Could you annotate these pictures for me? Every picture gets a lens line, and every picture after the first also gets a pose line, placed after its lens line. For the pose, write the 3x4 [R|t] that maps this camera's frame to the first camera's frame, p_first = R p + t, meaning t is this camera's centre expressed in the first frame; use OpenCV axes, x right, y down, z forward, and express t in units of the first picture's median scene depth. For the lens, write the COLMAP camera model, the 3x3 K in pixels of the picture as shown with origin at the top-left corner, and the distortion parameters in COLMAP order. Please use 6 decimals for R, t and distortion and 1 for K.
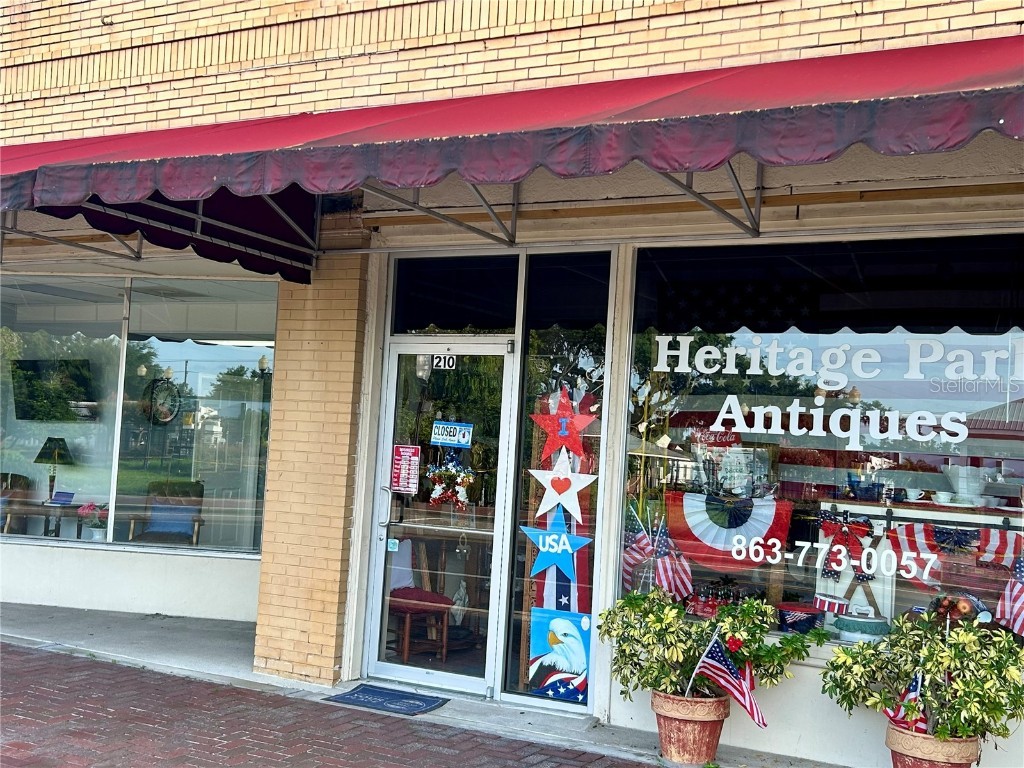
lens RADIAL K [[1185.0, 0, 512.0], [0, 1185.0, 384.0], [0, 0, 1]] dist [0.213251, -0.624638]
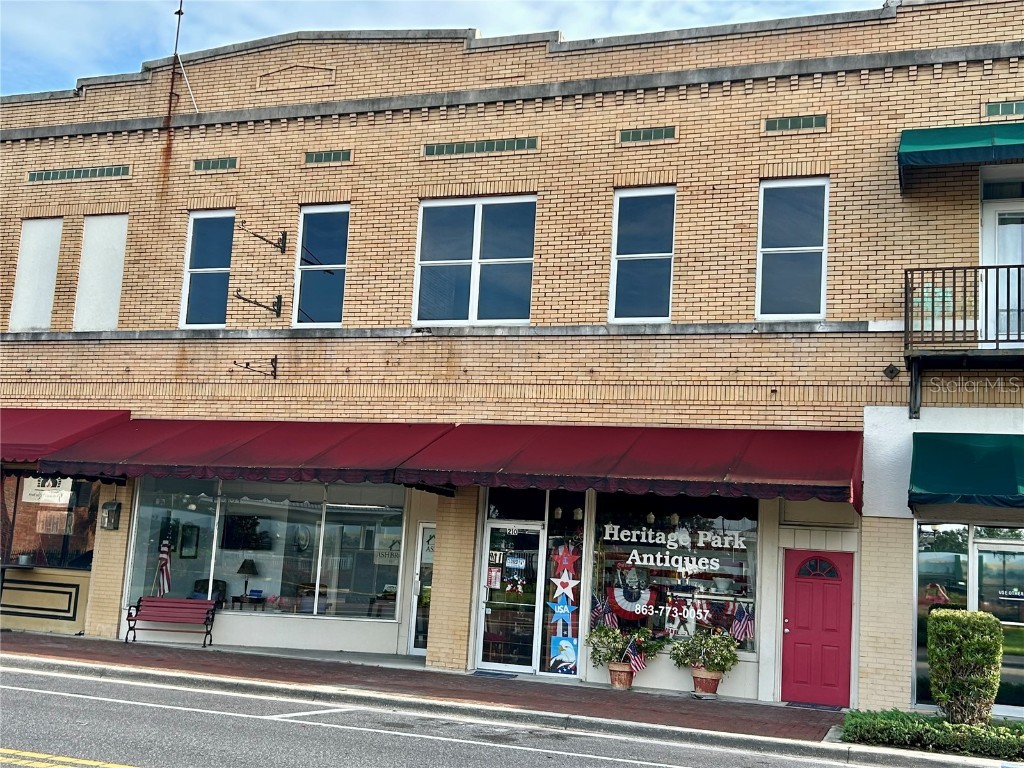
lens RADIAL K [[1185.0, 0, 512.0], [0, 1185.0, 384.0], [0, 0, 1]] dist [0.213251, -0.624638]
pose [[0.989130, 0.024788, 0.144936, -0.437725], [-0.012407, 0.996243, -0.085710, -0.116794], [-0.146516, 0.082980, 0.985722, -1.457526]]
